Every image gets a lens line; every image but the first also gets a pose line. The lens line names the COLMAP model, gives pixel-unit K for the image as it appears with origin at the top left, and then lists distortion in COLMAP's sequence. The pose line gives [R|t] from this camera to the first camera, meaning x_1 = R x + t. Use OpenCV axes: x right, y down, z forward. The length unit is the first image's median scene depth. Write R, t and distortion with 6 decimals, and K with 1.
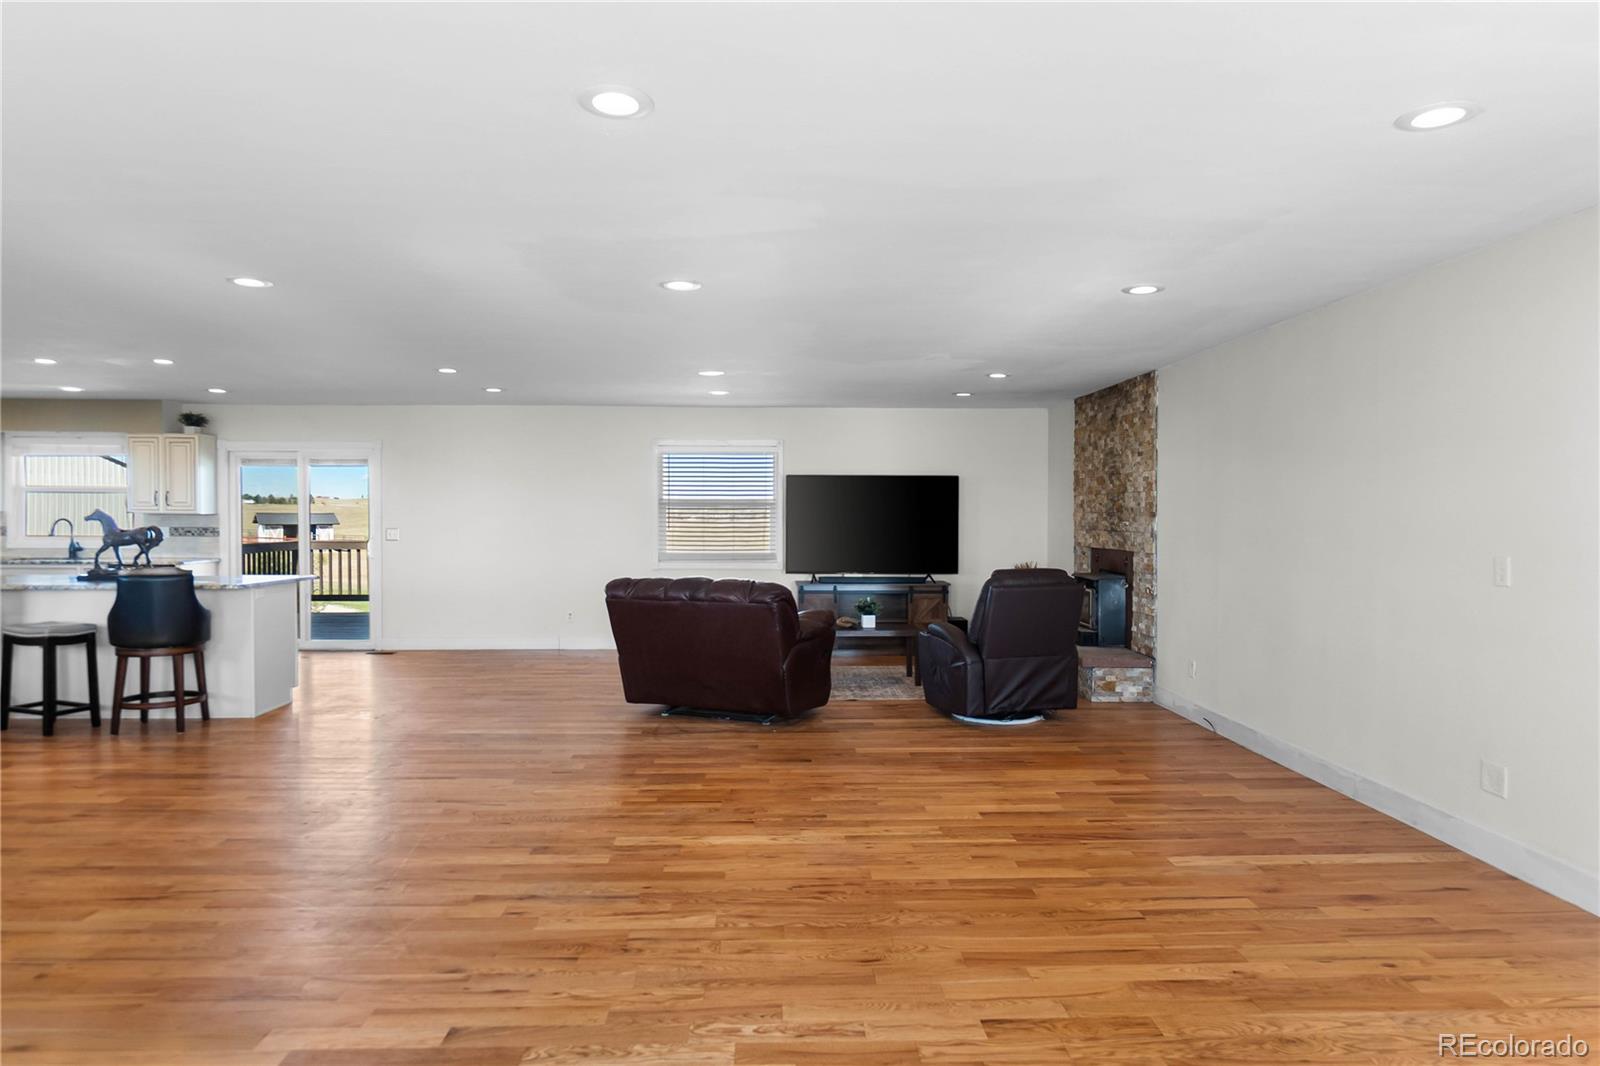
lens RADIAL K [[966.9, 0, 809.7], [0, 966.9, 526.3], [0, 0, 1]] dist [-0.023290, 0.018027]
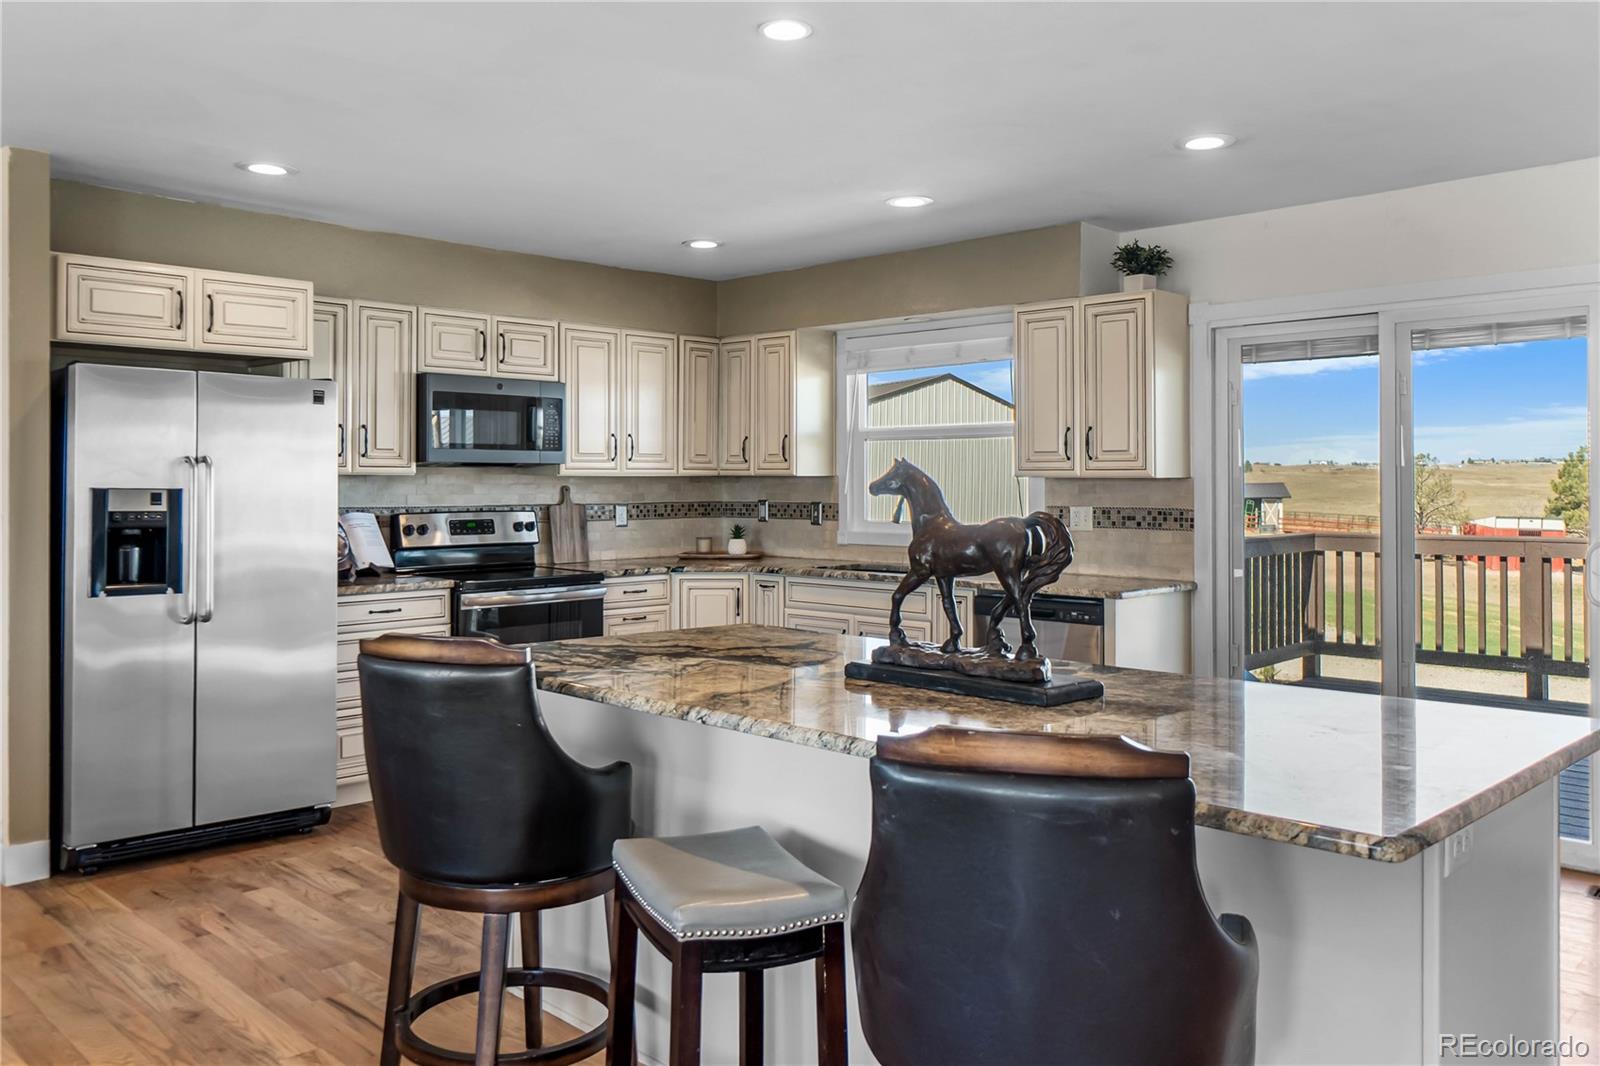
lens RADIAL K [[1256.3, 0, 796.2], [0, 1256.3, 480.3], [0, 0, 1]] dist [0.006570, 0.001165]
pose [[0.680839, -0.004541, -0.732419, -0.418377], [-0.007188, 0.999891, -0.012880, -0.004244], [0.732398, 0.014034, 0.680733, 0.630053]]
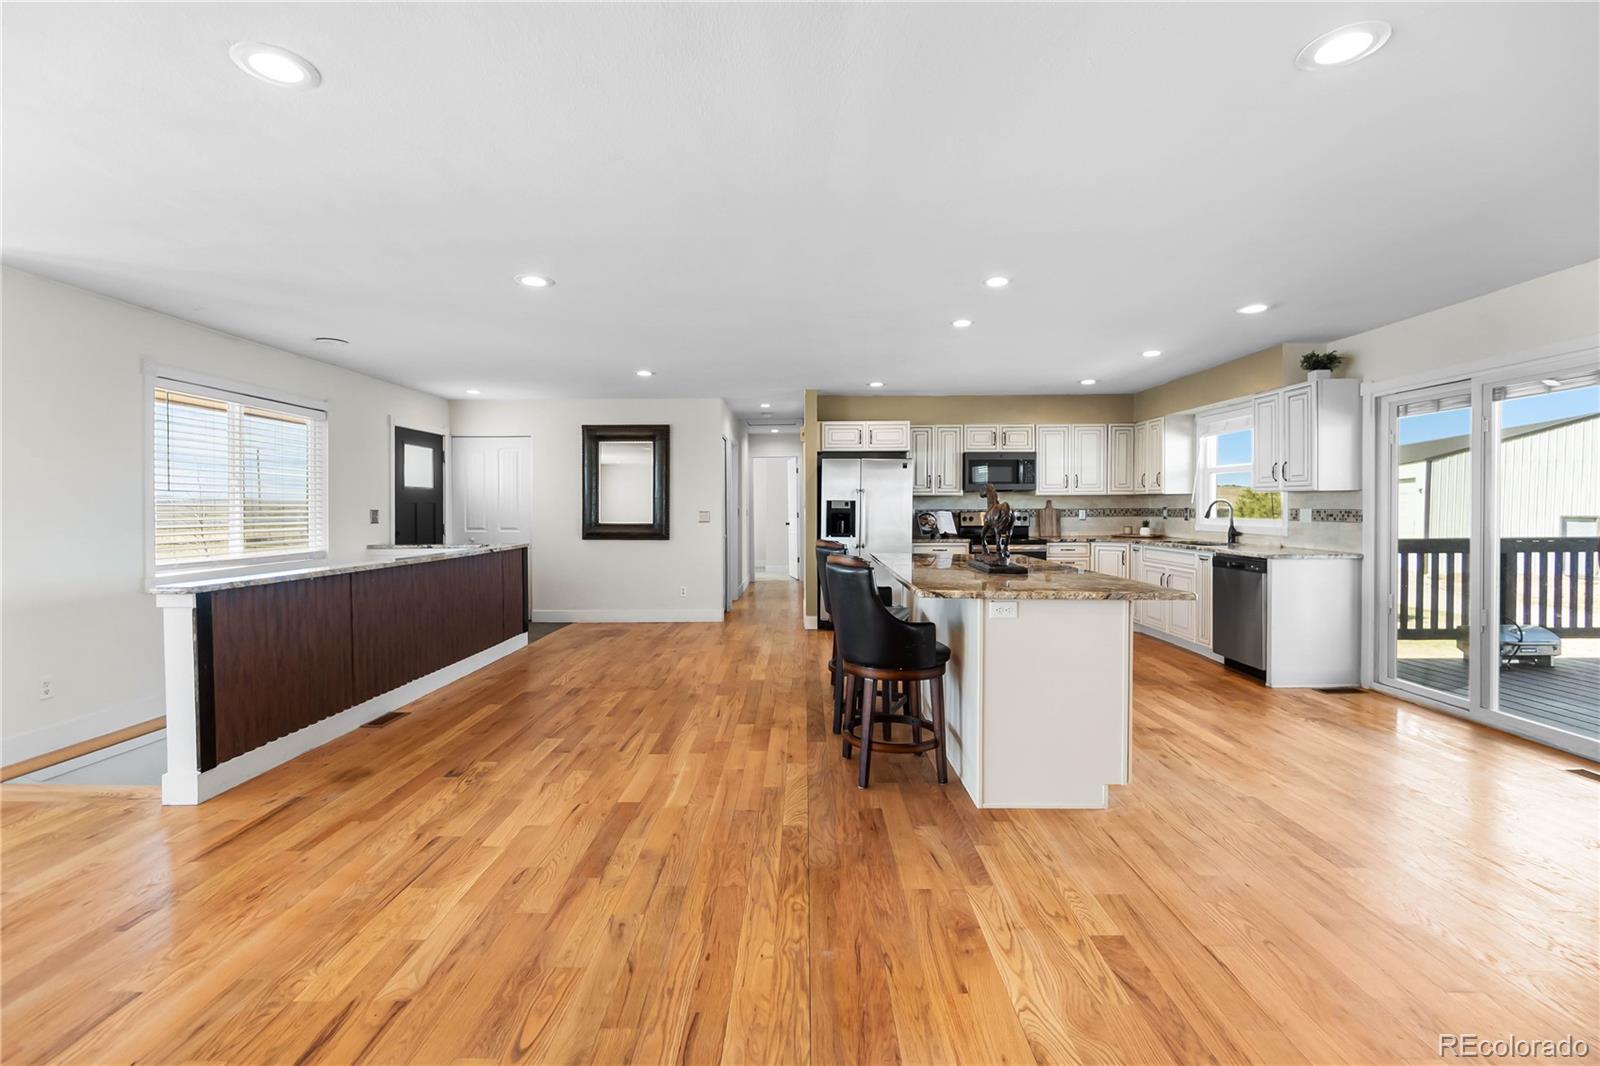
lens RADIAL K [[696.1, 0, 793.9], [0, 696.1, 518.3], [0, 0, 1]] dist [-0.000265, 0.000092]
pose [[-0.058380, 0.013940, -0.998197, -0.112429], [-0.009229, 0.999852, 0.014503, 0.005052], [0.998252, 0.010059, -0.058242, 0.795308]]
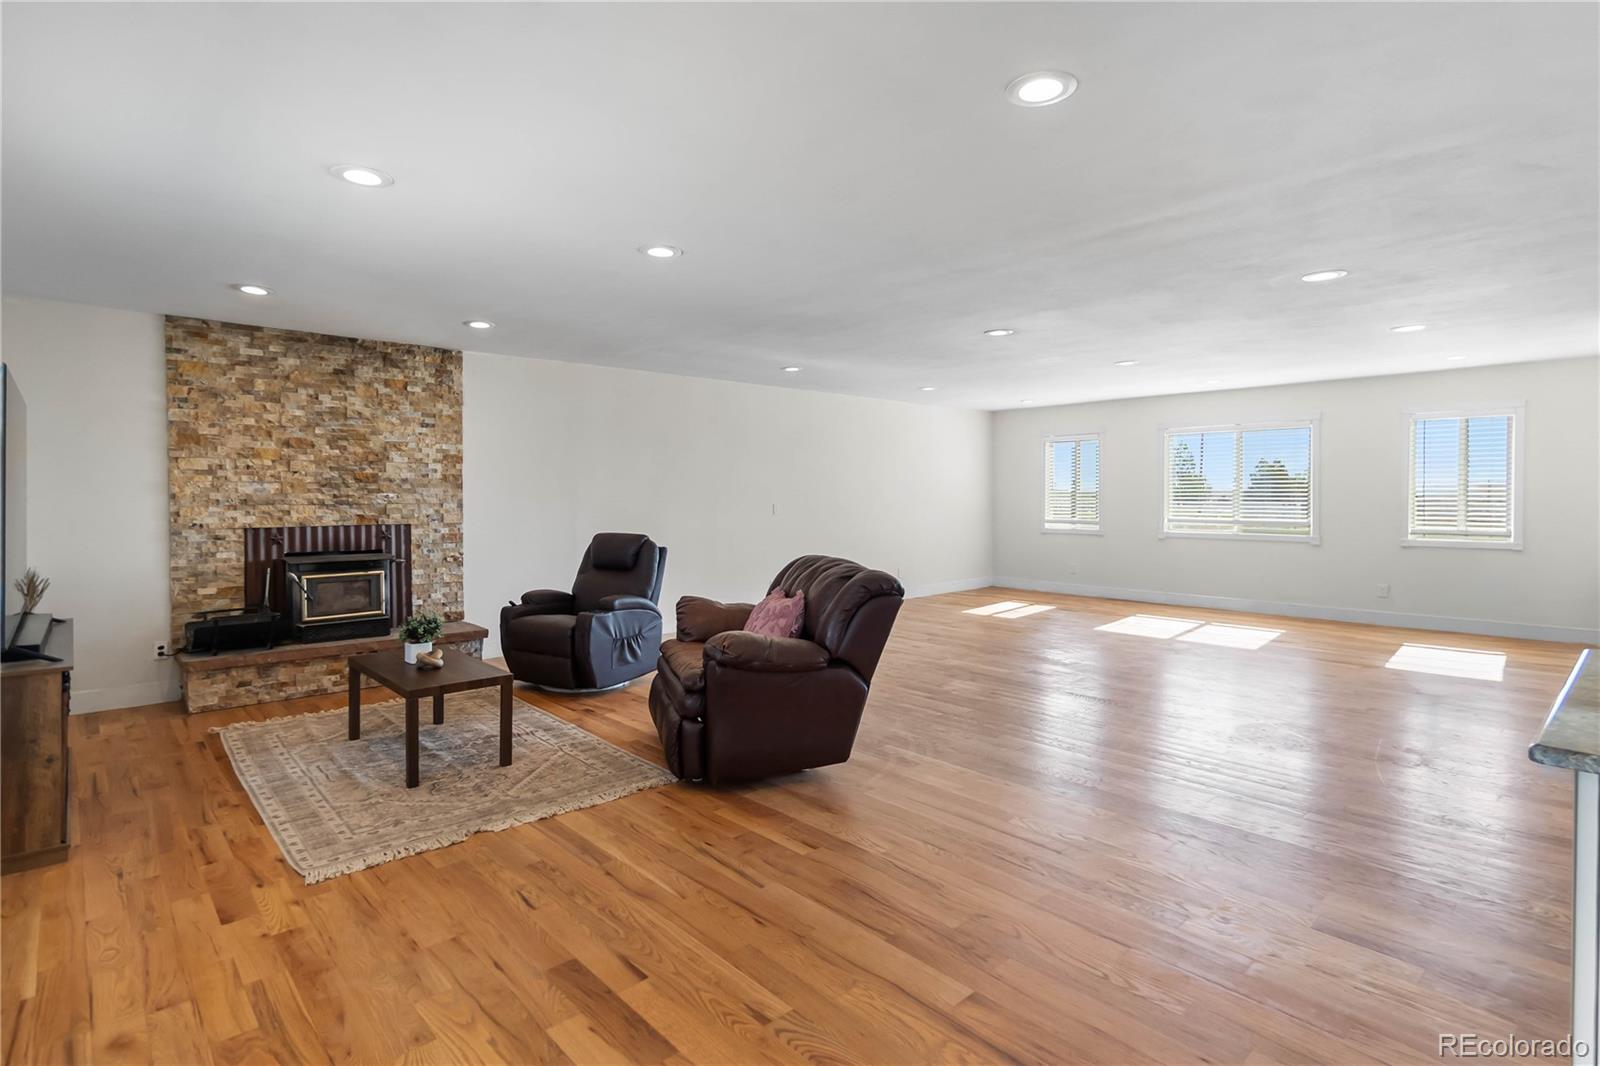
lens RADIAL K [[795.5, 0, 794.0], [0, 795.5, 508.1], [0, 0, 1]] dist [0.000969, 0.000146]
pose [[-0.644536, -0.018575, 0.764348, -0.538484], [0.005893, 0.999554, 0.029260, -0.011250], [-0.764551, 0.023363, -0.644139, 1.250654]]
